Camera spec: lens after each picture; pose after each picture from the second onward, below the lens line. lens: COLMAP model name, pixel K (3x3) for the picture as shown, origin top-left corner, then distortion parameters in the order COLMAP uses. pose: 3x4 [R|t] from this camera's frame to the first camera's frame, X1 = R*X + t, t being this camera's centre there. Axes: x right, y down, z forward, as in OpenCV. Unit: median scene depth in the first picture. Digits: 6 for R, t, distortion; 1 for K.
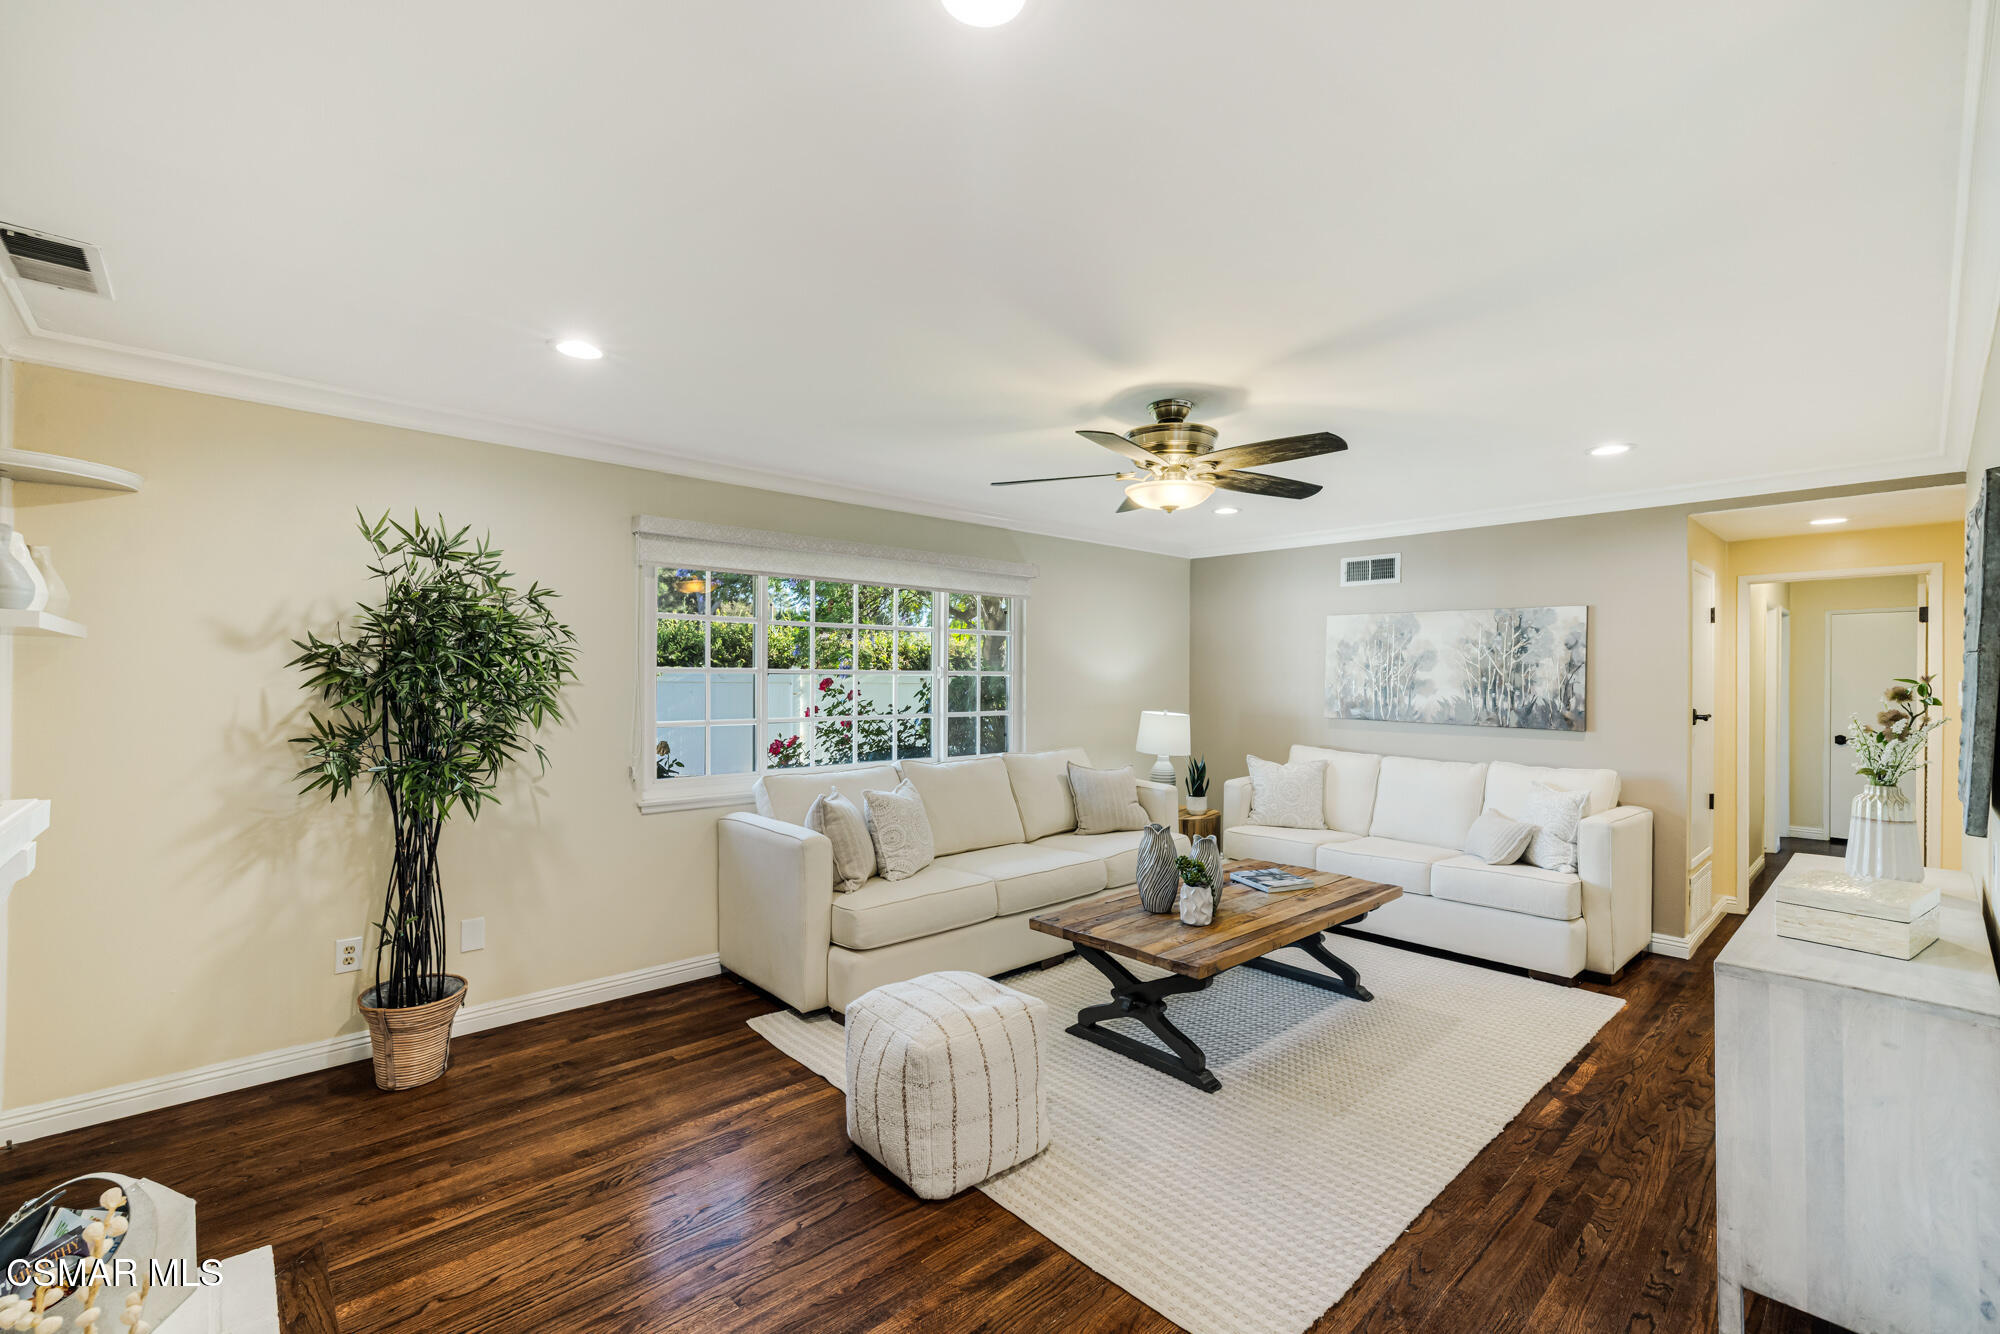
lens RADIAL K [[843.0, 0, 997.8], [0, 843.0, 677.6], [0, 0, 1]] dist [-0.000578, 0.002907]
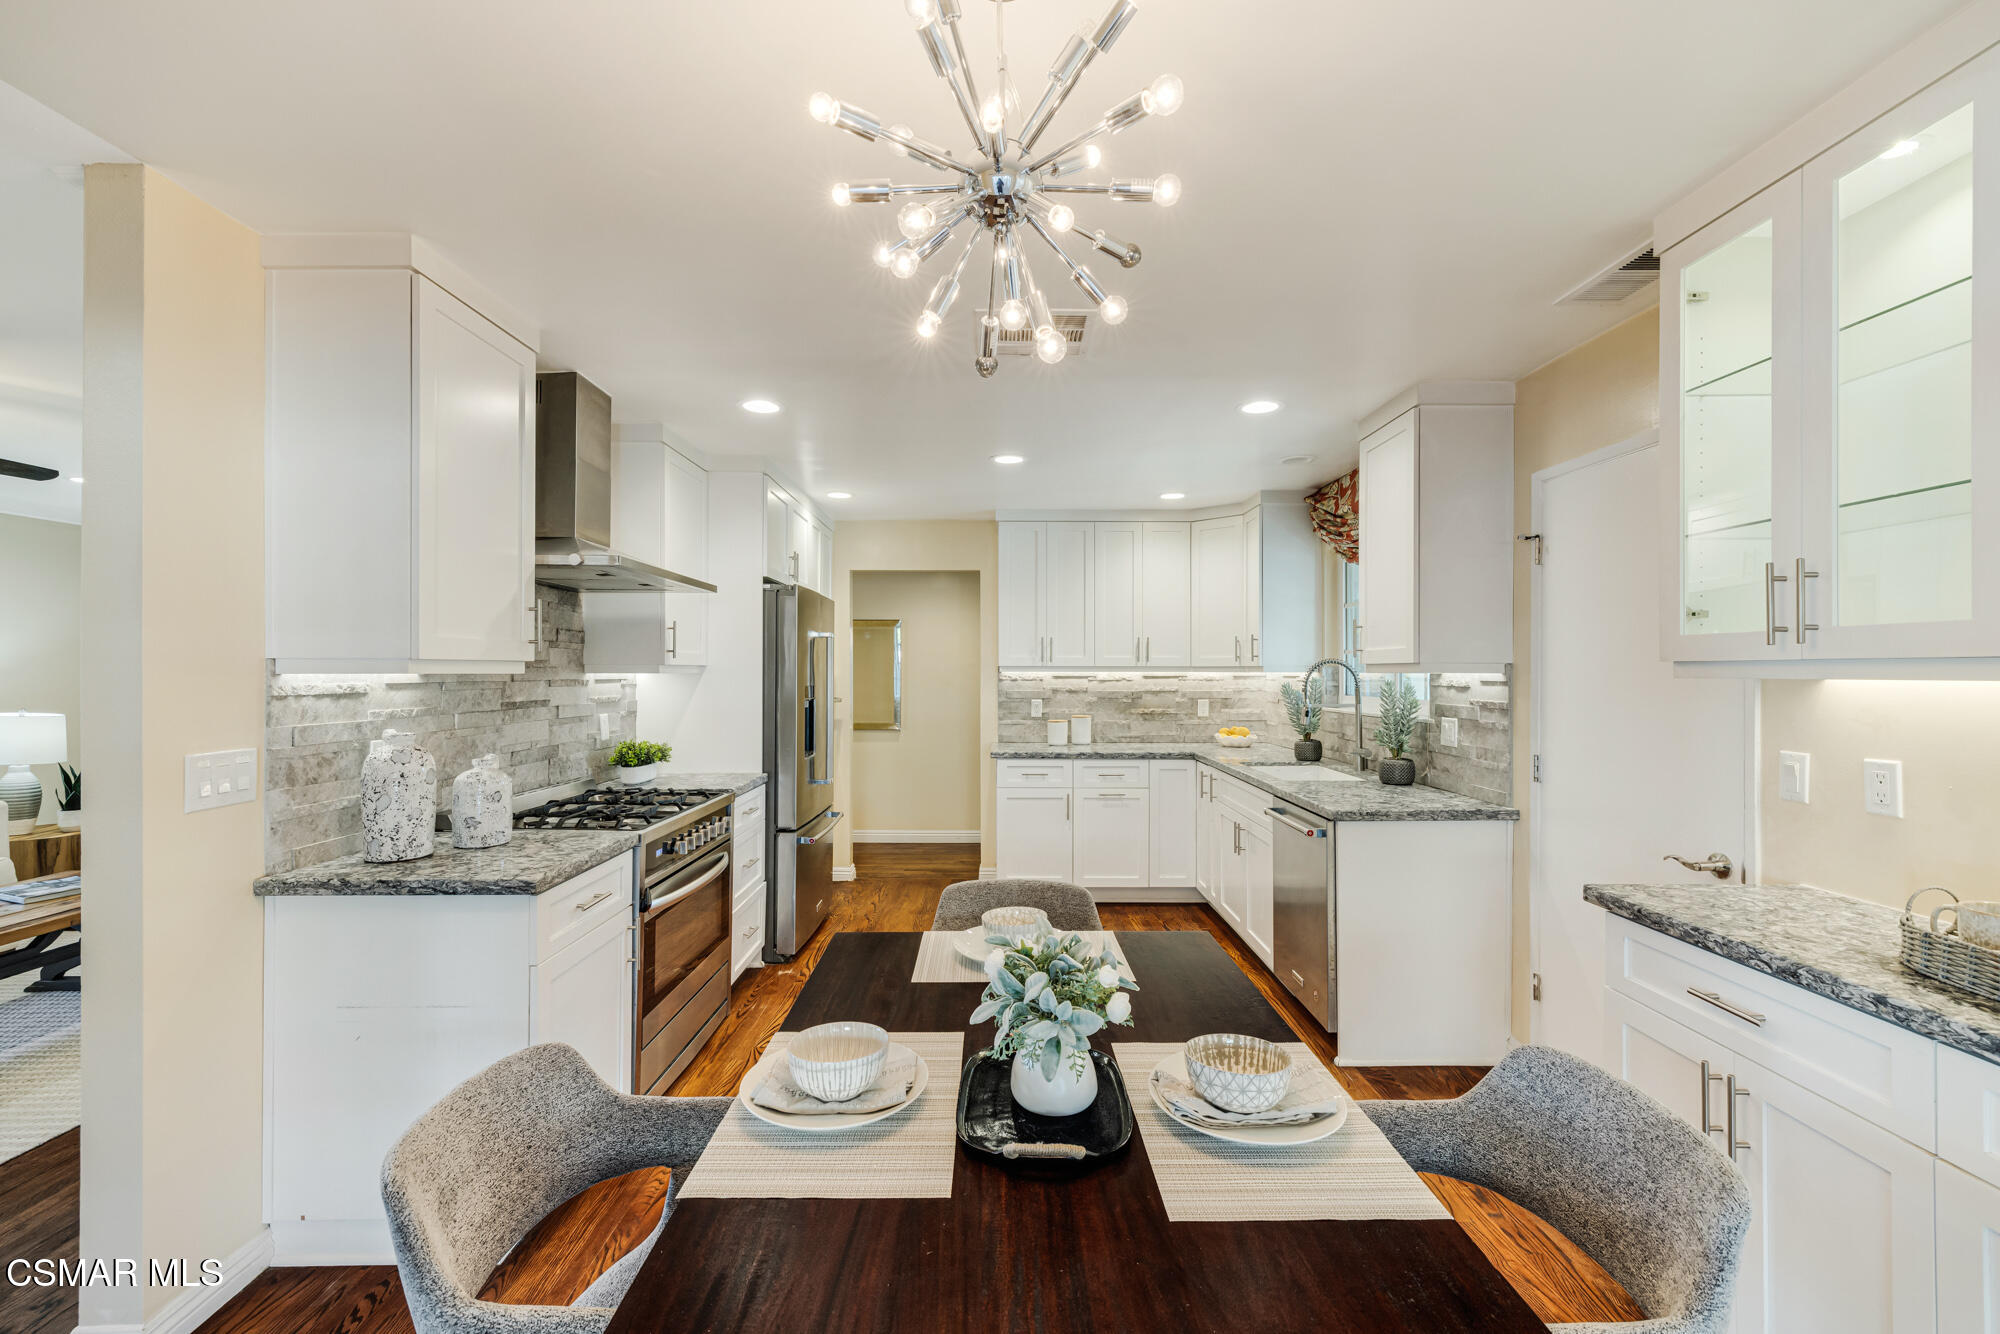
lens RADIAL K [[843.0, 0, 1008.7], [0, 843.0, 670.5], [0, 0, 1]] dist [-0.000578, 0.002907]
pose [[0.670334, -0.007185, 0.742025, 0.404101], [0.007187, 0.999969, 0.003190, 0.007340], [-0.742025, 0.003195, 0.670365, -0.460743]]
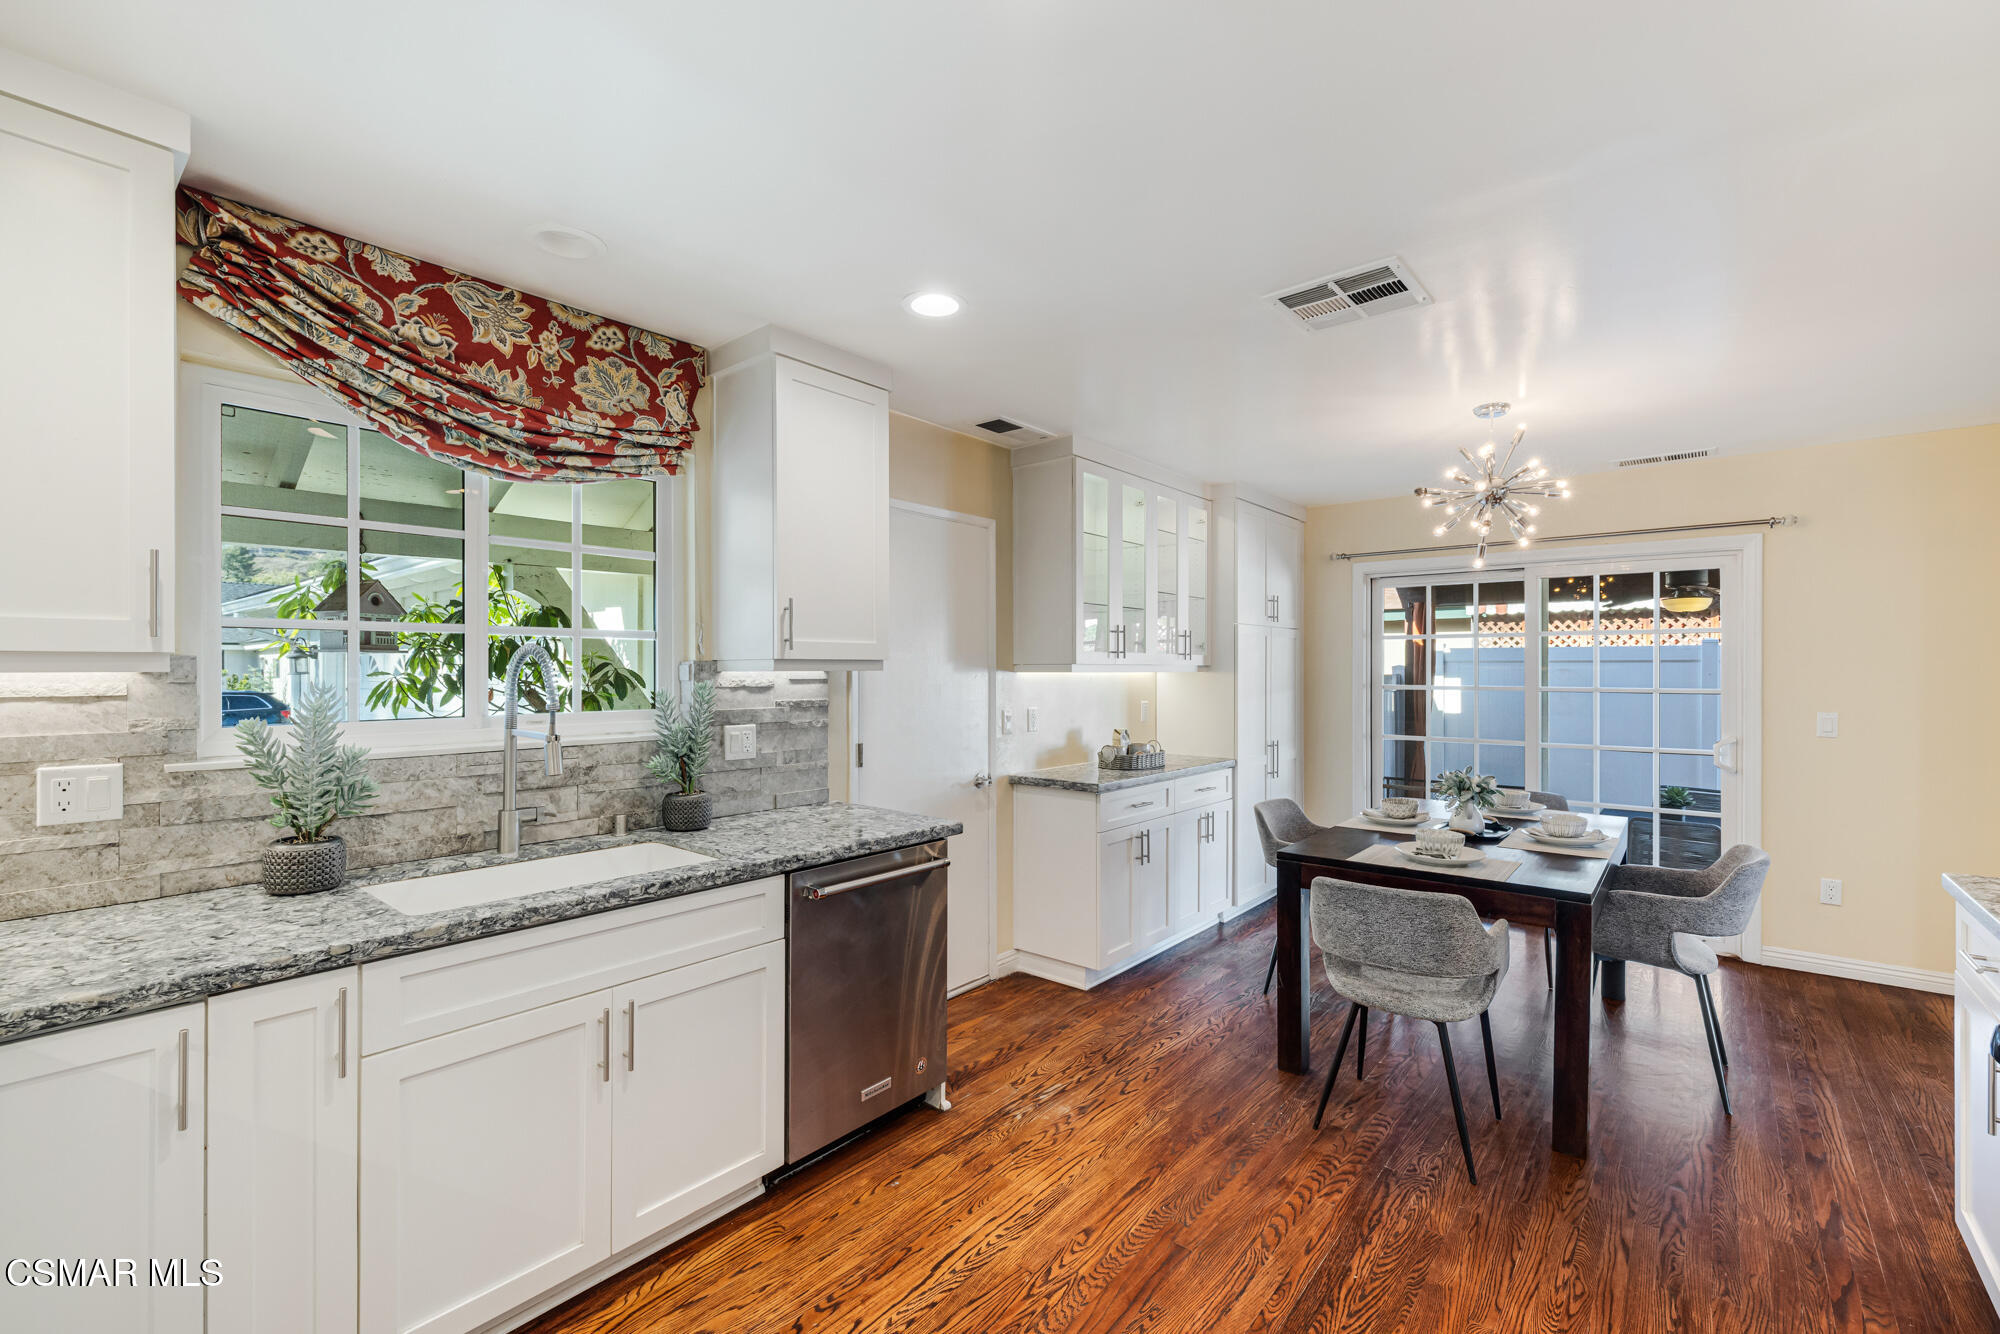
lens RADIAL K [[843.0, 0, 1000.2], [0, 843.0, 665.2], [0, 0, 1]] dist [-0.000578, 0.002907]
pose [[-0.991931, -0.009036, -0.126460, 1.383364], [-0.008756, 0.999958, -0.002765, 0.012153], [0.126479, -0.001635, -0.991968, 0.714588]]
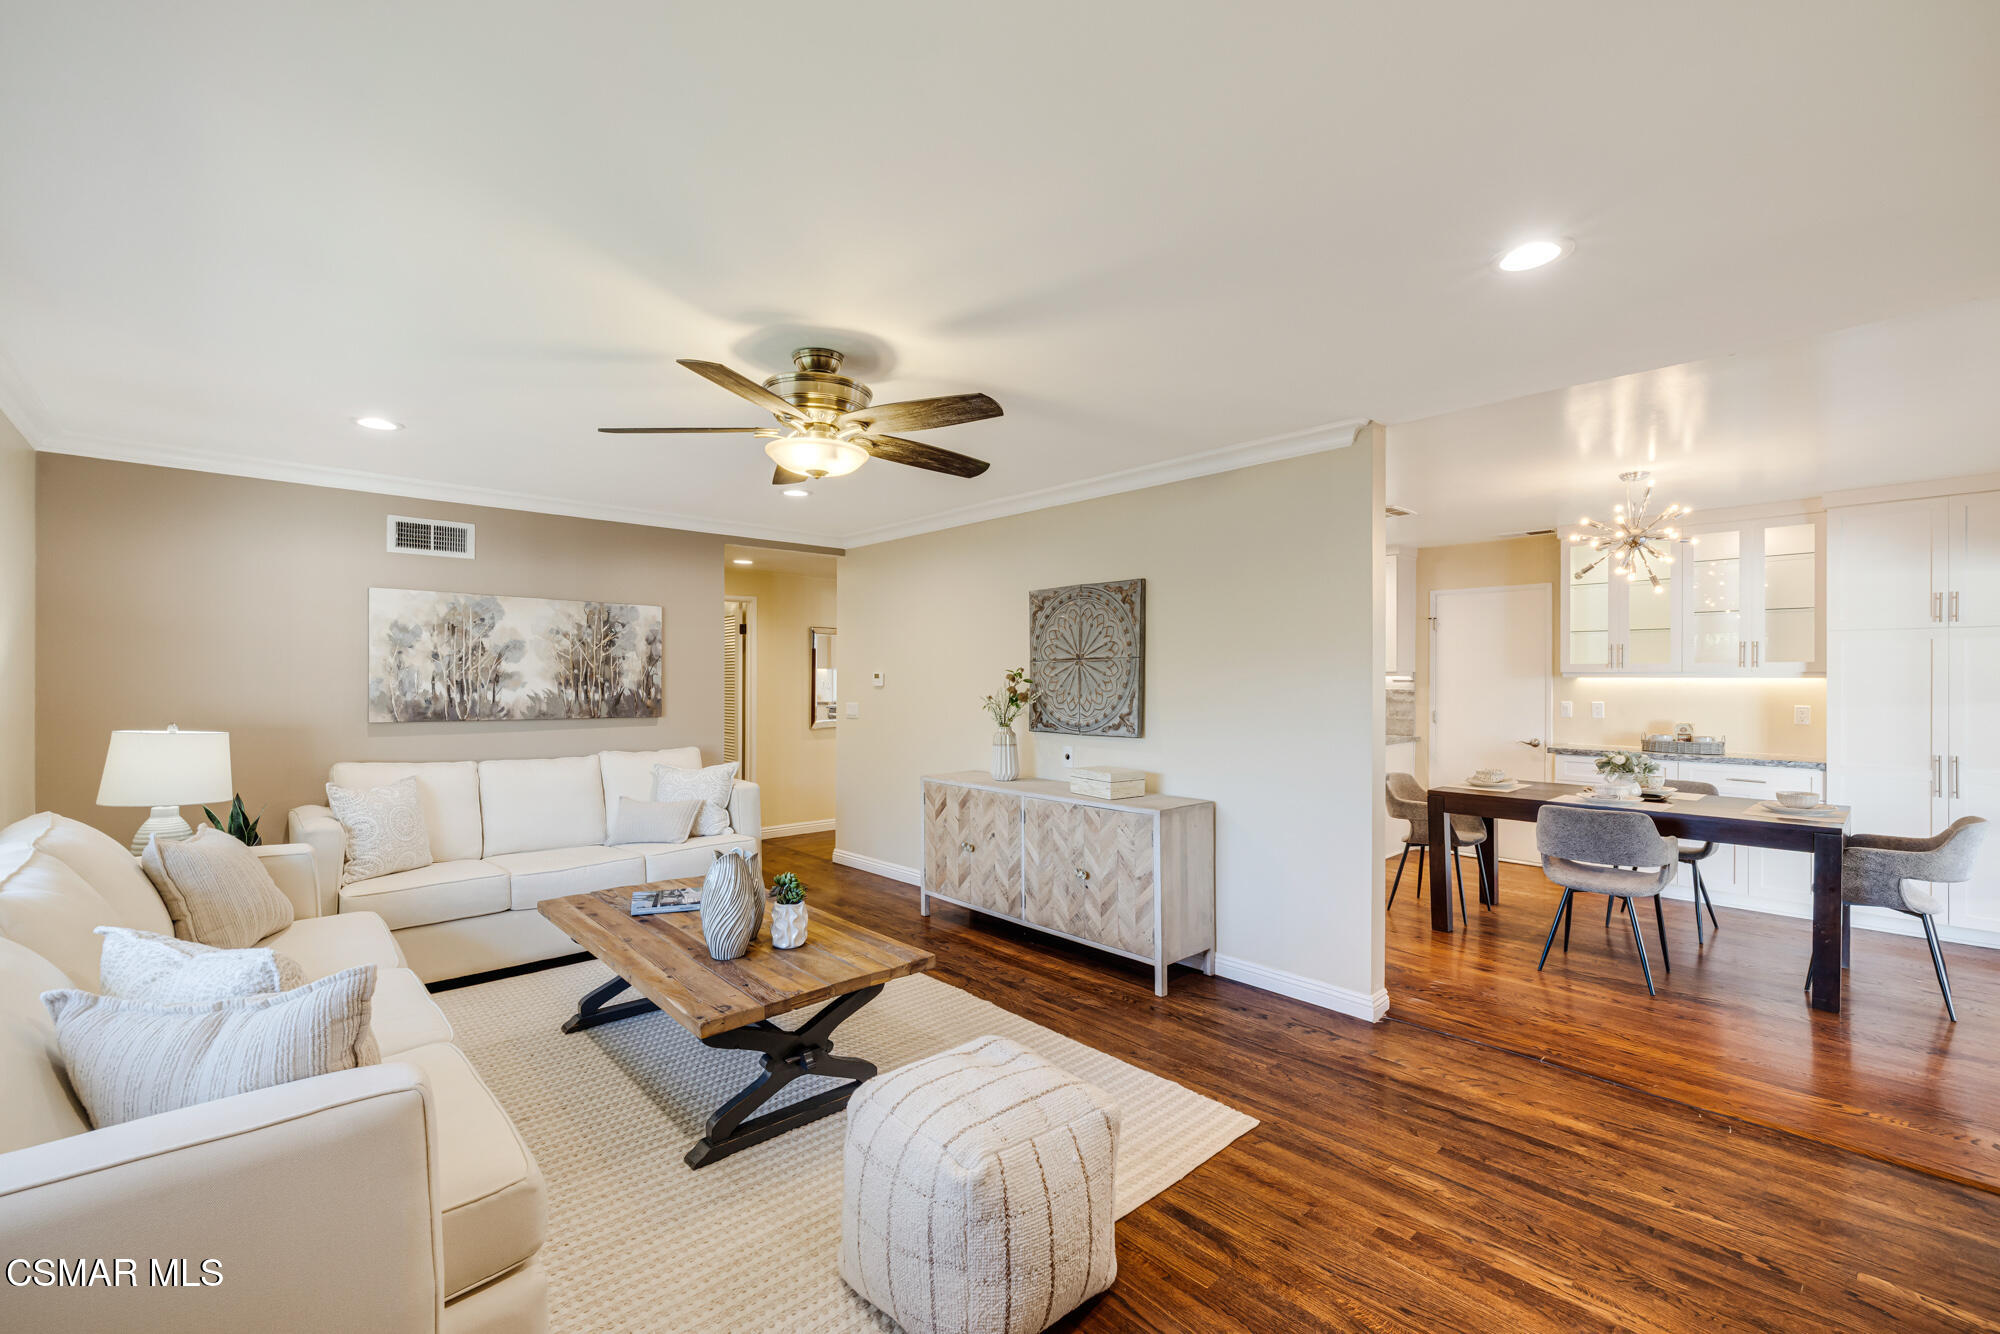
lens RADIAL K [[843.0, 0, 1011.1], [0, 843.0, 672.4], [0, 0, 1]] dist [-0.000578, 0.002907]
pose [[-0.003519, -0.000482, 0.999994, -0.645002], [0.000589, 1.000000, 0.000484, 0.004764], [-0.999994, 0.000591, -0.003519, 0.765263]]
